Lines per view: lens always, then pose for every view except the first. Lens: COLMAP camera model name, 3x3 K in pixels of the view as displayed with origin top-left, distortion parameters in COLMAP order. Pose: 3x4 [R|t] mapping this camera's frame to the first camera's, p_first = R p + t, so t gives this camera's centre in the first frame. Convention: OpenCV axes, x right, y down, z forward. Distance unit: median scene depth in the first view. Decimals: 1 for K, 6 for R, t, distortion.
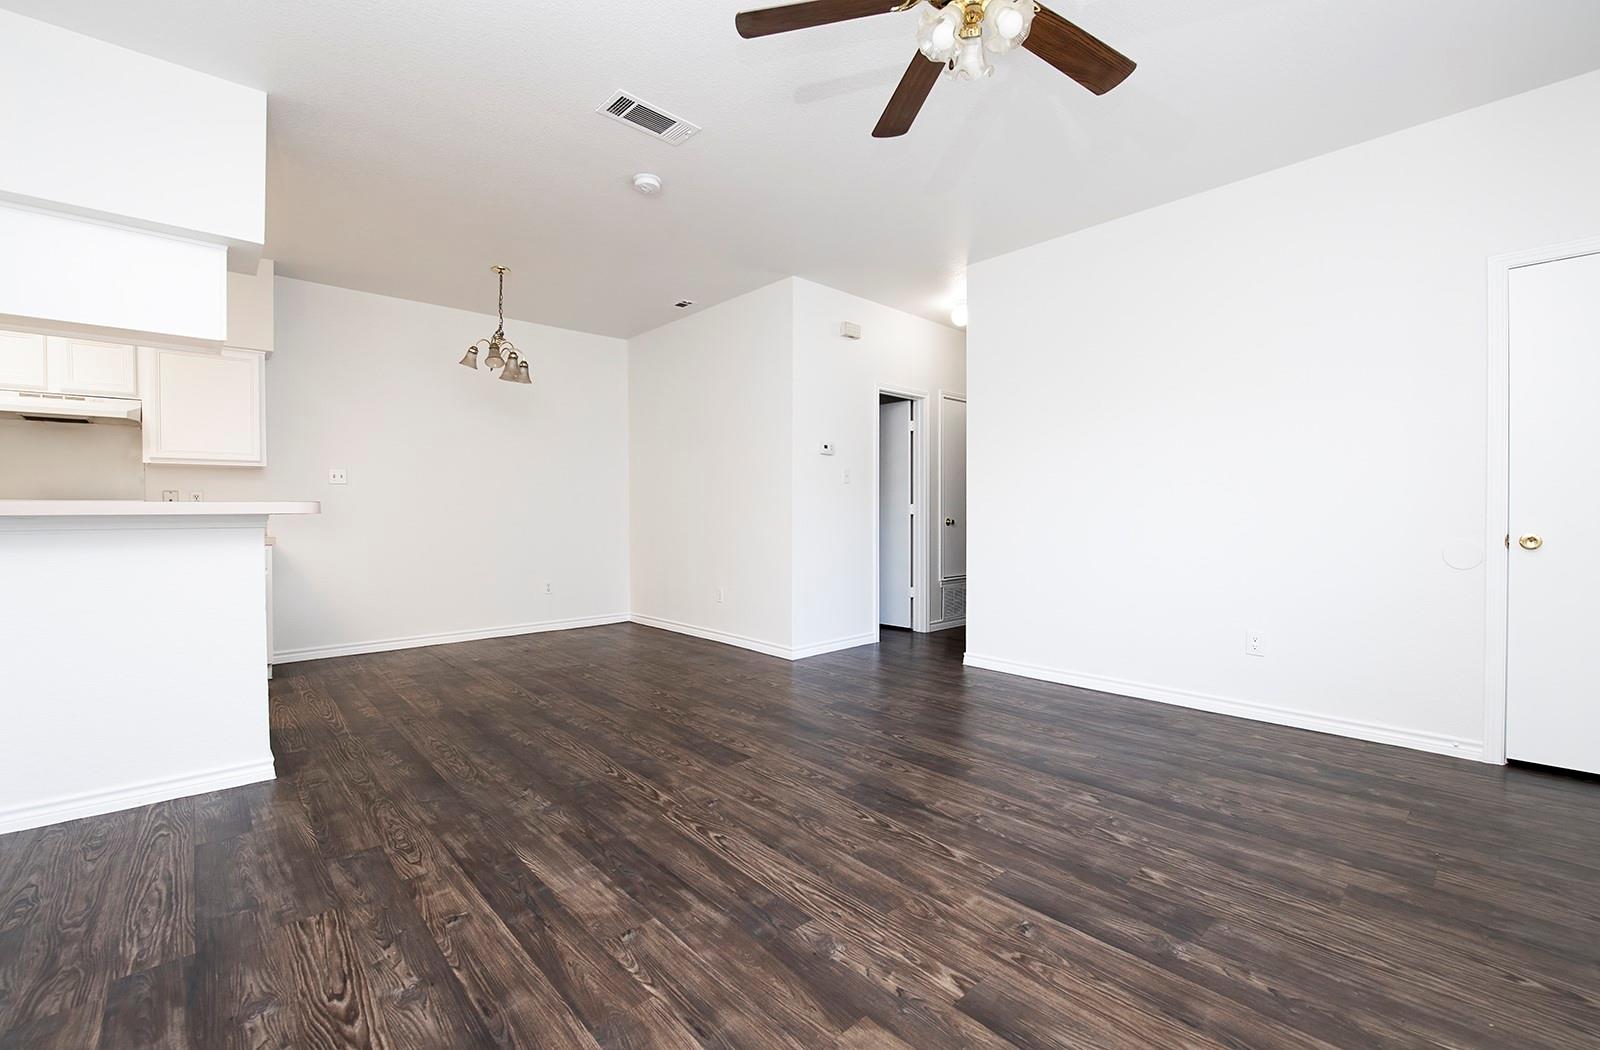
lens RADIAL K [[671.7, 0, 800.0], [0, 671.7, 525.0], [0, 0, 1]] dist [-0.020790, 0.000045]
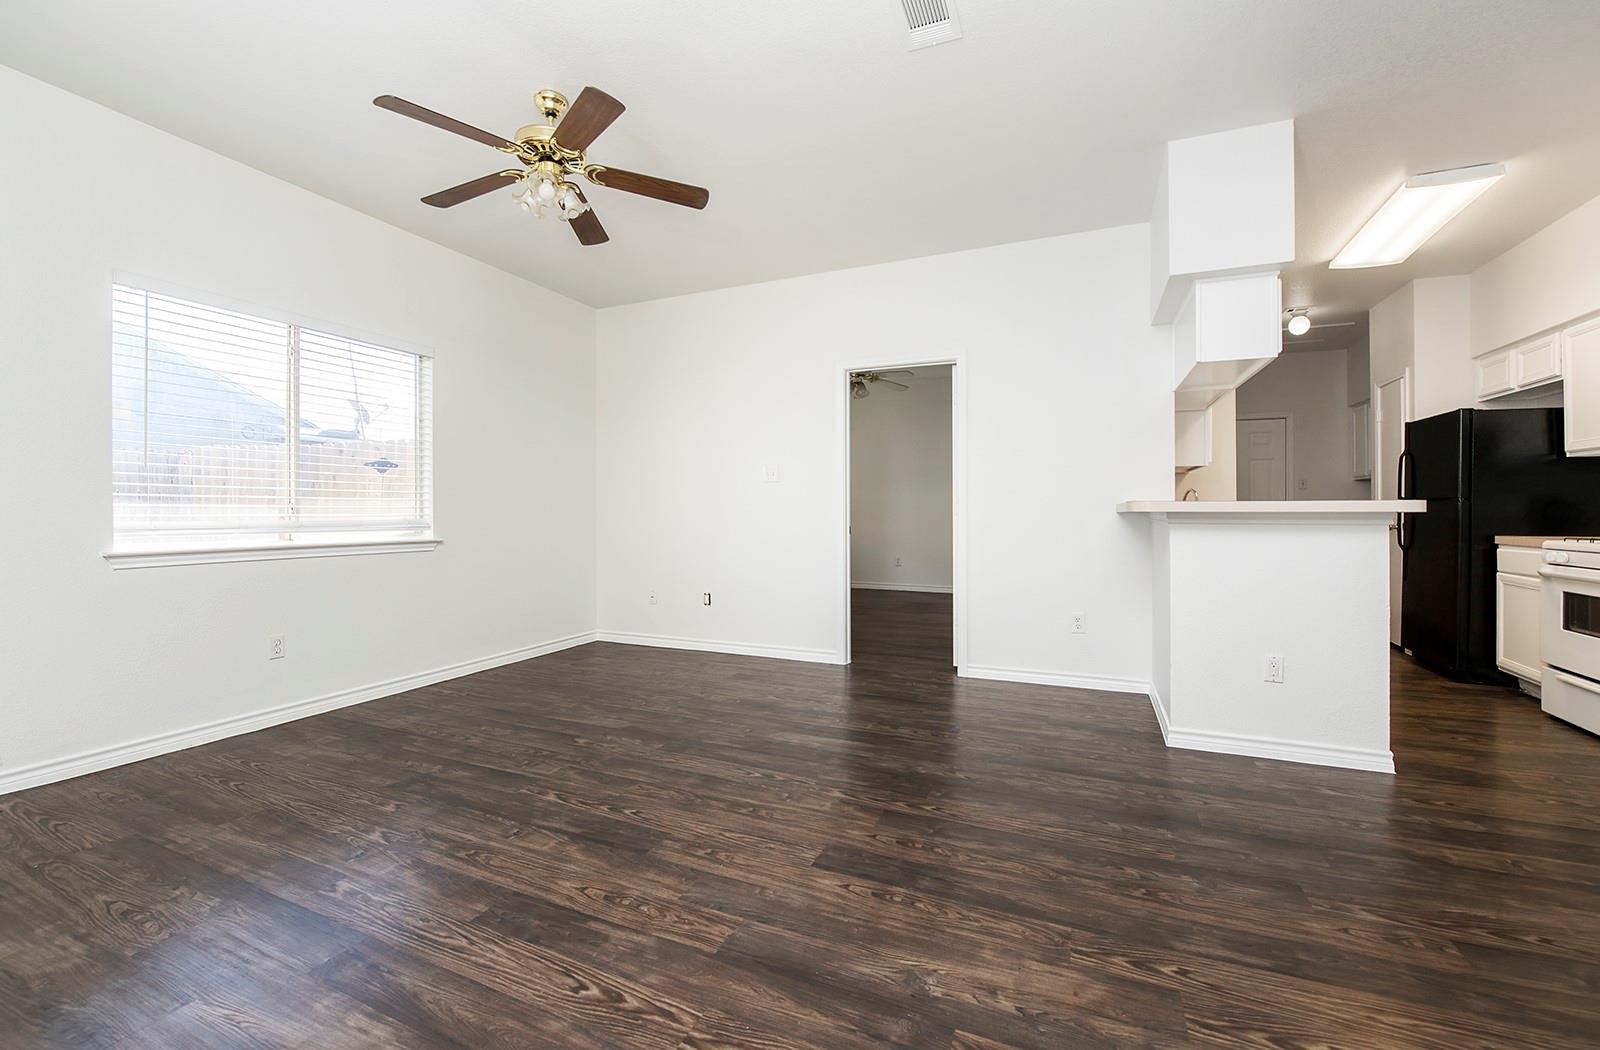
lens RADIAL K [[653.3, 0, 793.5], [0, 653.3, 512.4], [0, 0, 1]] dist [-0.019275, -0.000229]
pose [[-0.920571, 0.005032, -0.390543, 0.257342], [-0.003167, 0.999788, 0.020348, -0.042149], [0.390562, 0.019968, -0.920360, 1.992747]]
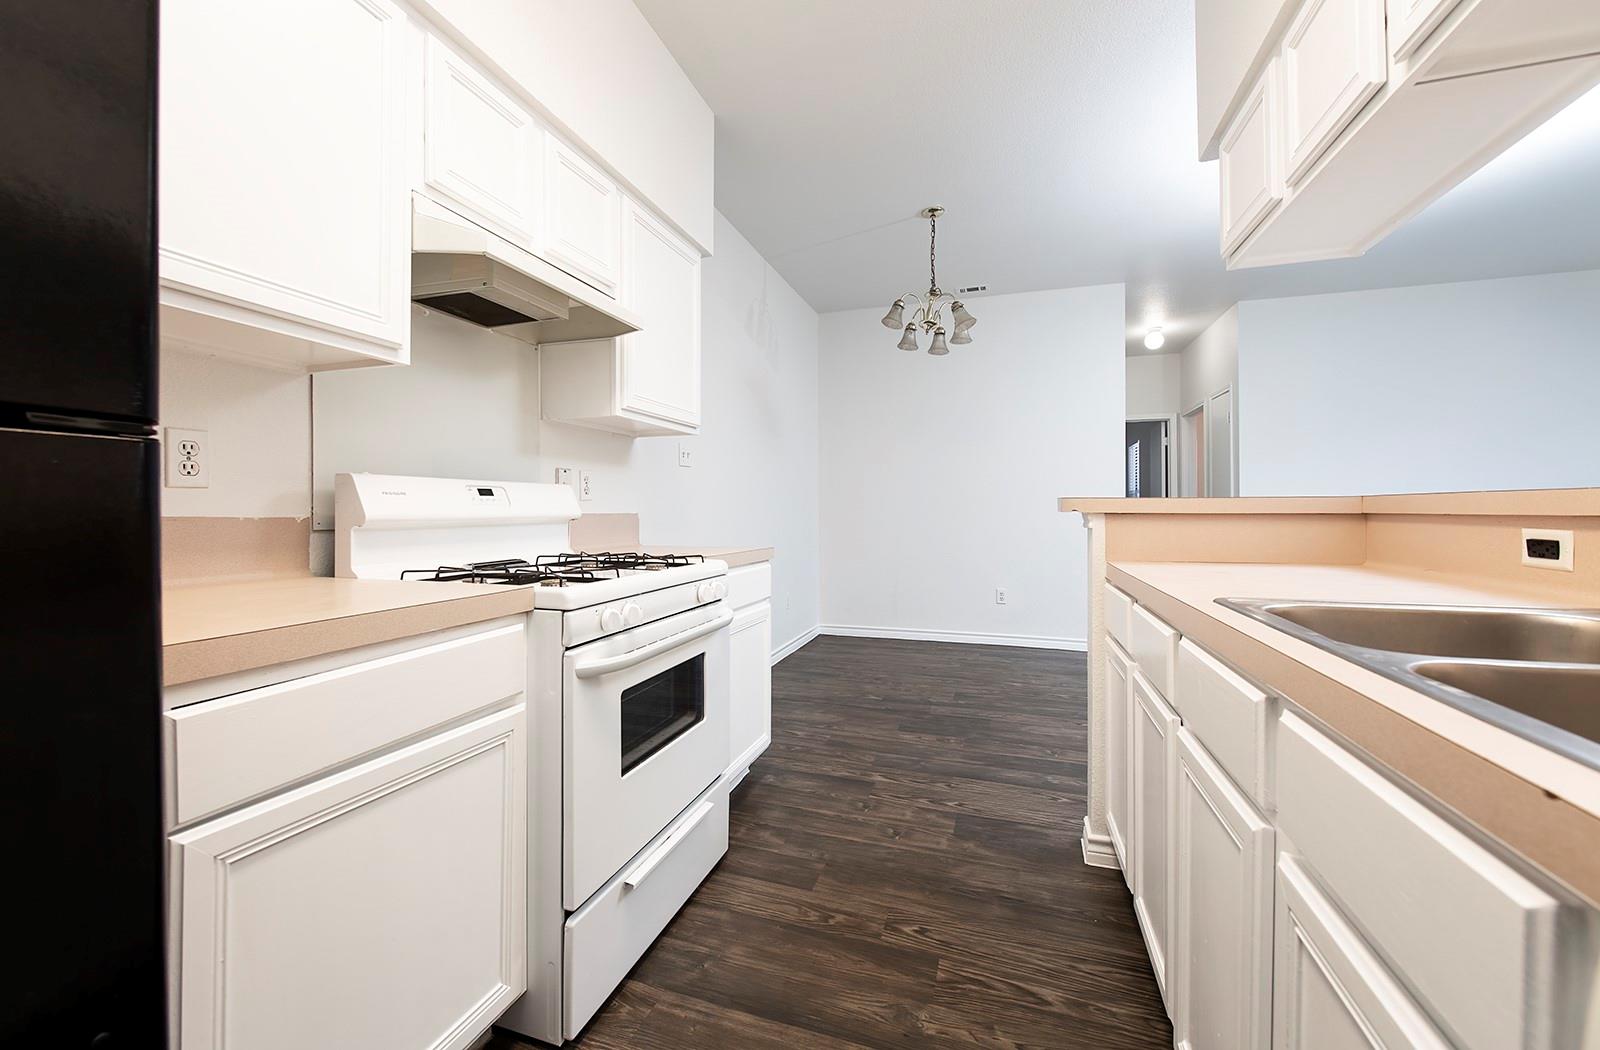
lens RADIAL K [[623.7, 0, 796.3], [0, 623.7, 528.2], [0, 0, 1]] dist [-0.000542, -0.000086]
pose [[0.881080, -0.015132, 0.472725, -1.851300], [0.013715, 0.999885, 0.006443, -0.006999], [-0.472769, 0.000806, 0.881186, 0.843712]]
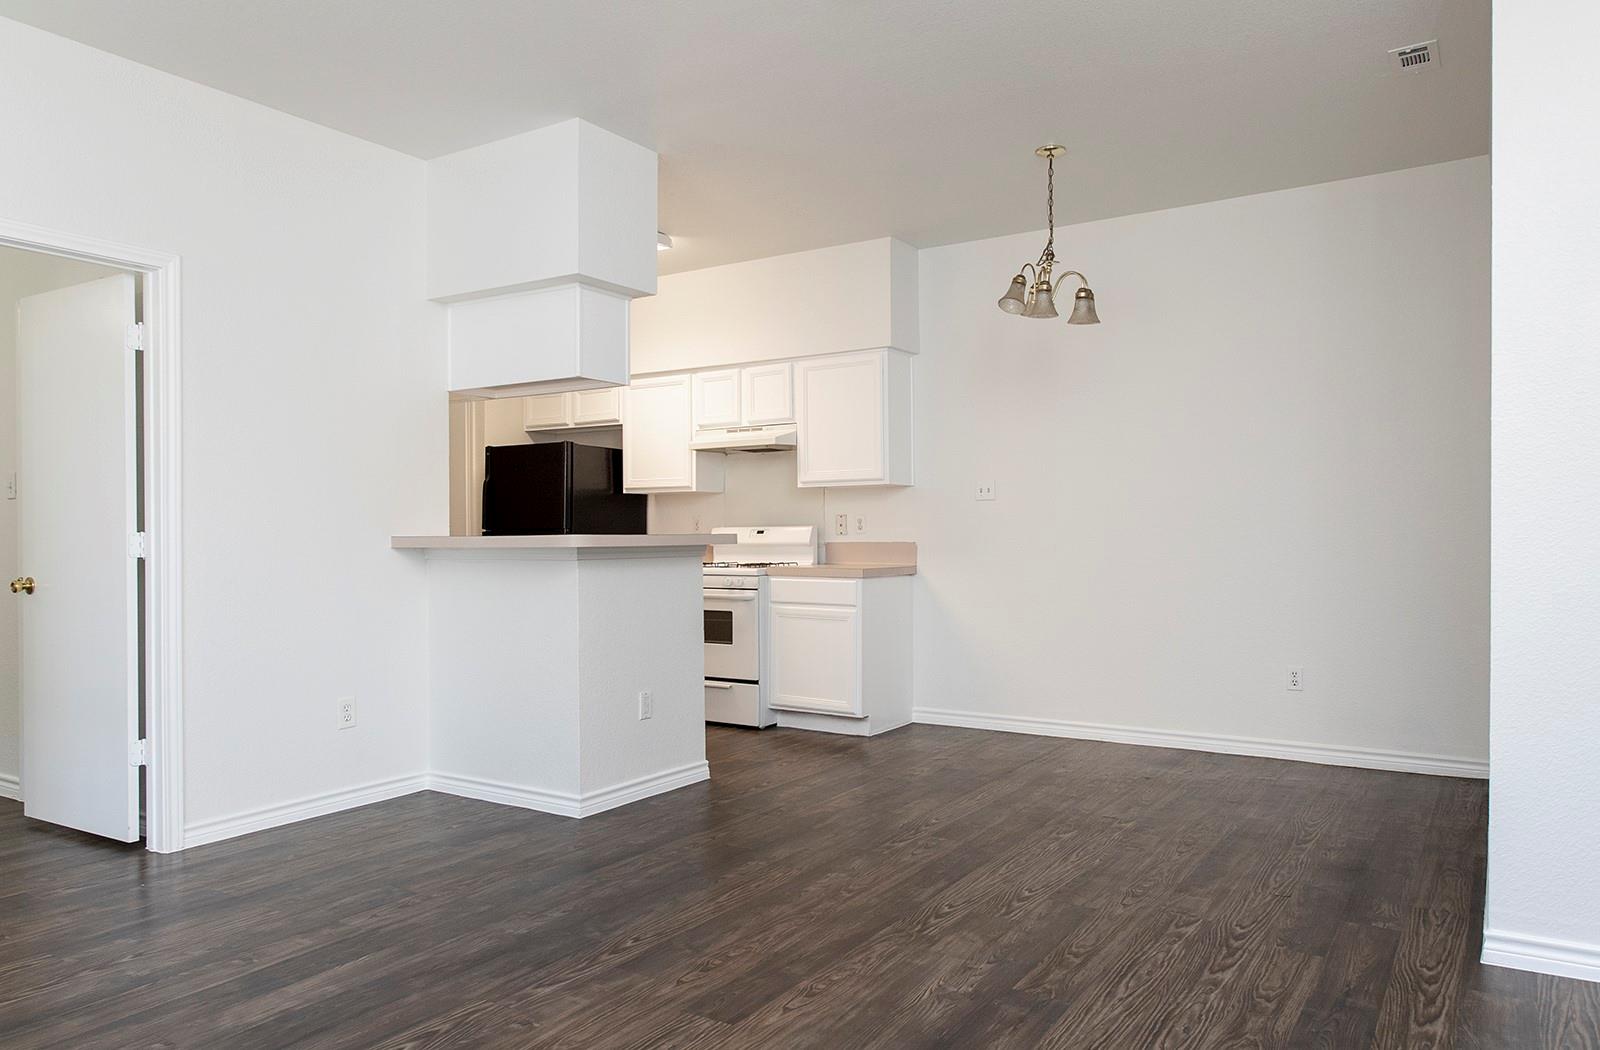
lens RADIAL K [[1086.8, 0, 800.0], [0, 1086.8, 525.0], [0, 0, 1]] dist [0.000347, -0.001667]
pose [[0.242606, -0.004190, -0.970116, 0.951384], [-0.011809, 0.999904, -0.007272, -0.047044], [0.970053, 0.013220, 0.242533, 1.041211]]
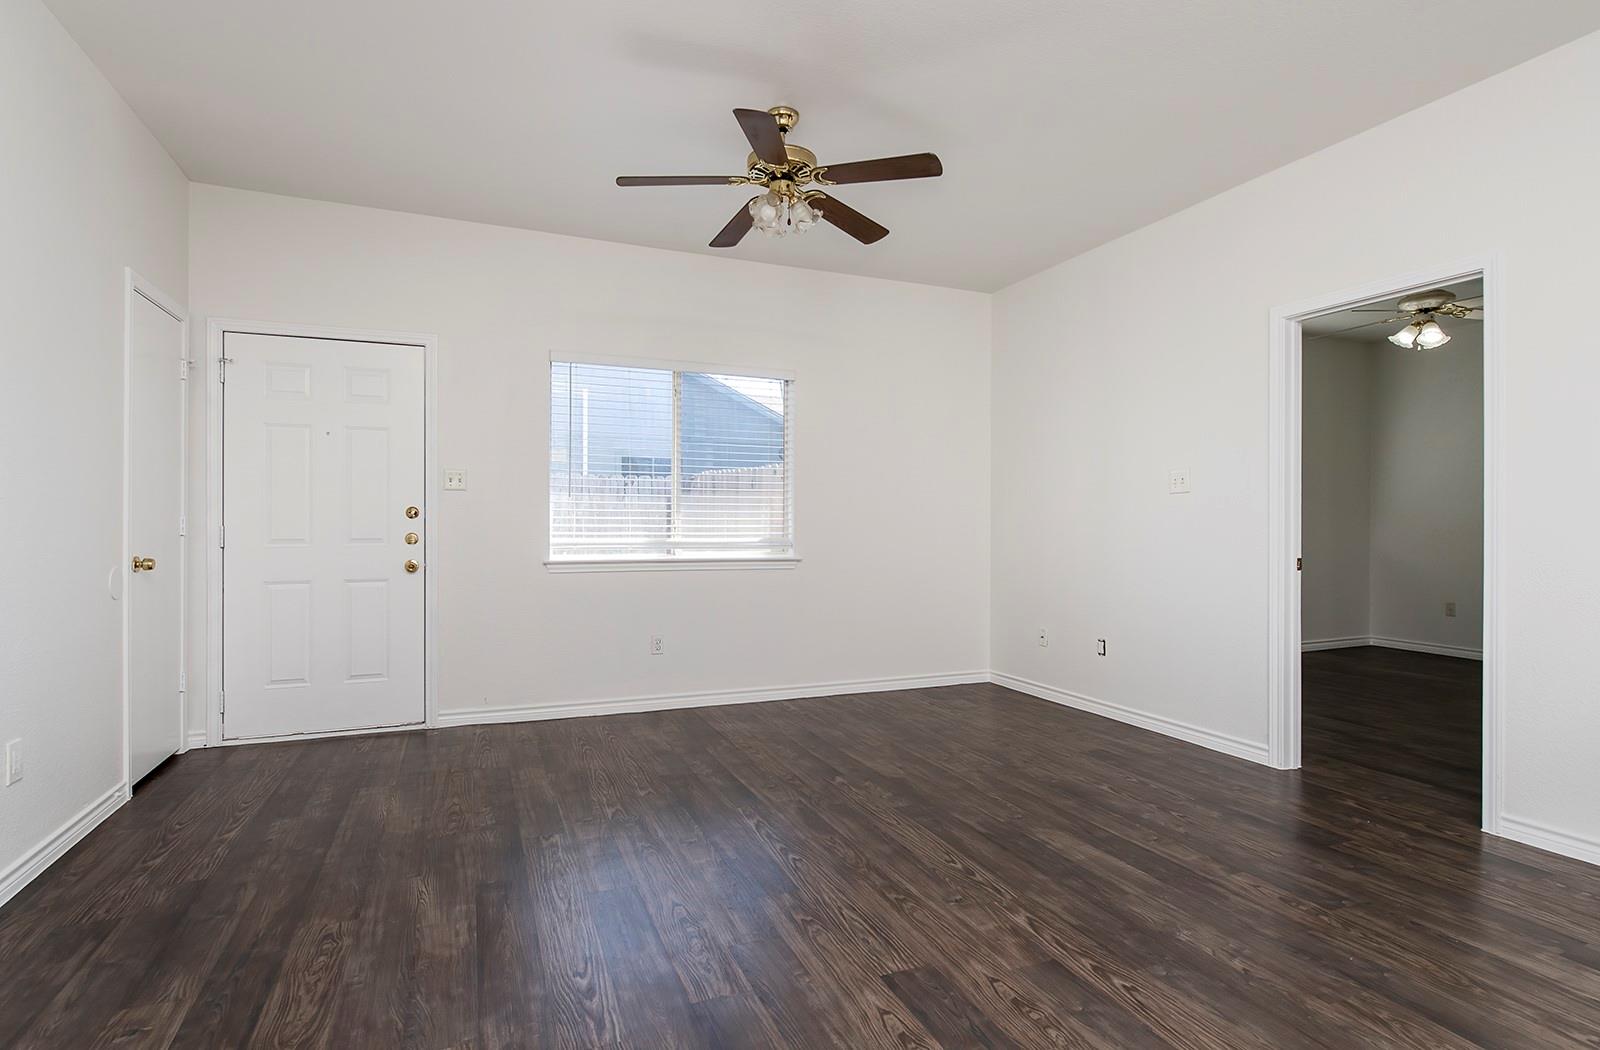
lens RADIAL K [[792.6, 0, 785.6], [0, 792.6, 500.1], [0, 0, 1]] dist [0.003552, -0.013928]
pose [[-0.932752, 0.010618, 0.360363, -0.300815], [0.006060, 0.999887, -0.013776, -0.057829], [-0.360469, -0.010666, -0.932710, 2.055651]]
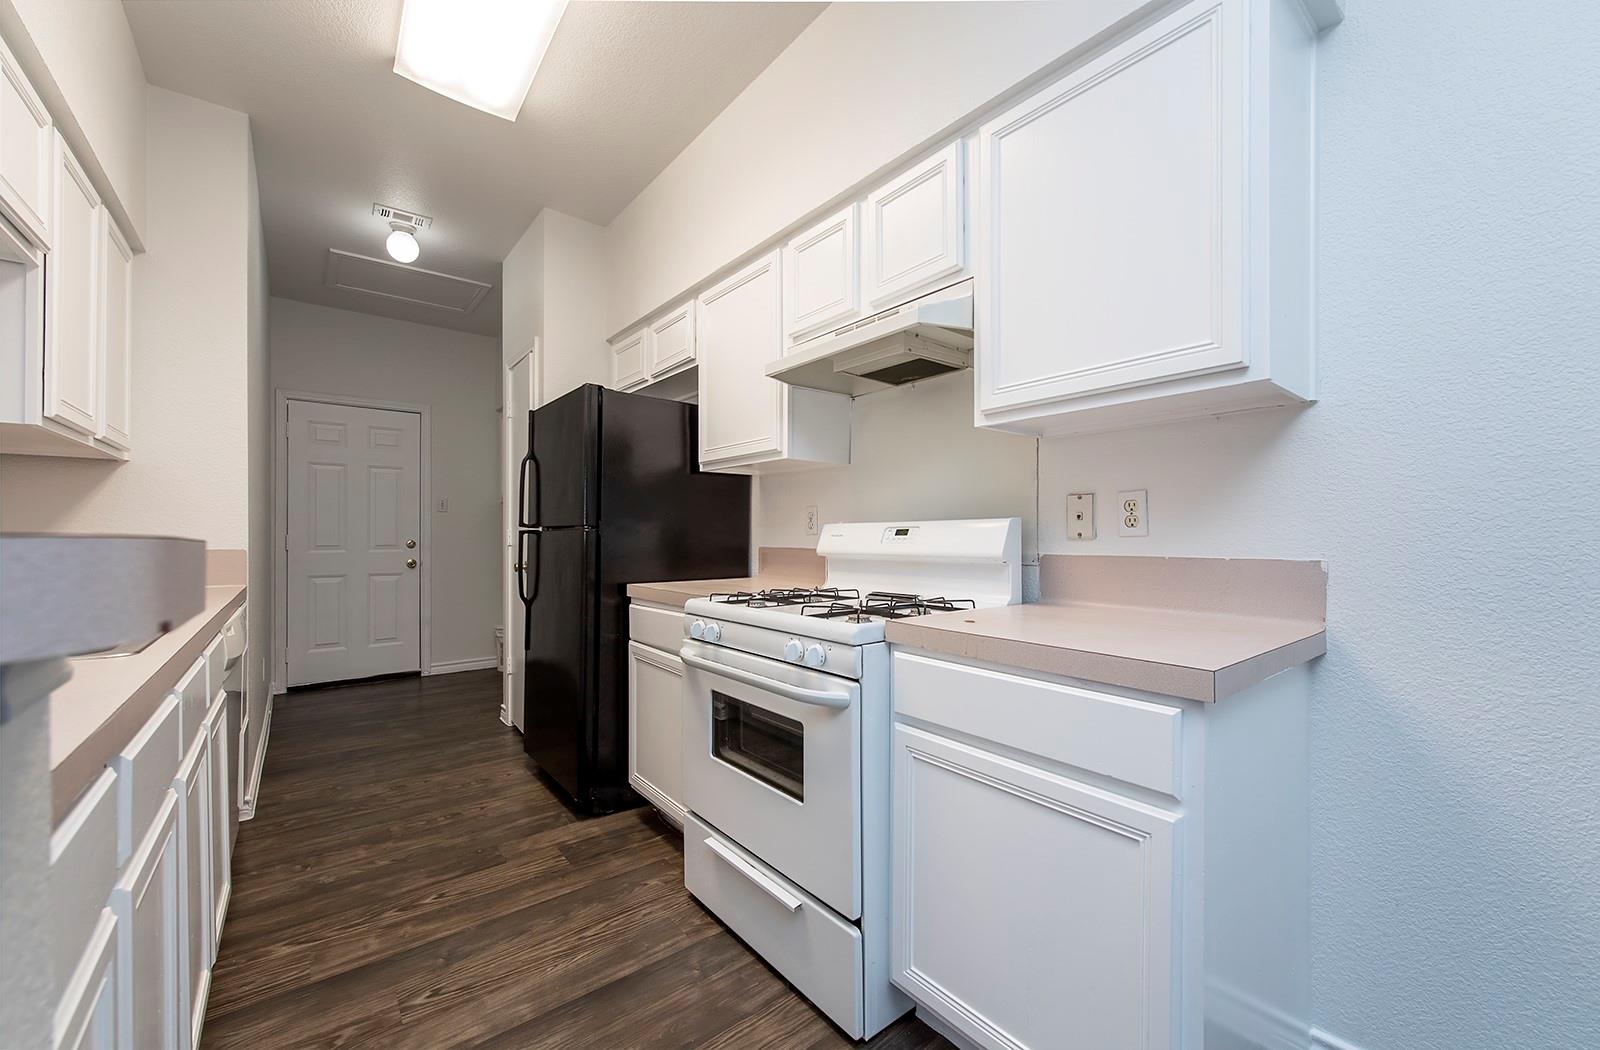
lens RADIAL K [[623.7, 0, 796.3], [0, 623.7, 528.2], [0, 0, 1]] dist [-0.000542, -0.000086]
pose [[-0.080101, -0.010230, -0.996734, -1.008780], [-0.015602, 0.999838, -0.009008, -0.043762], [0.996665, 0.014830, -0.080248, 1.558957]]
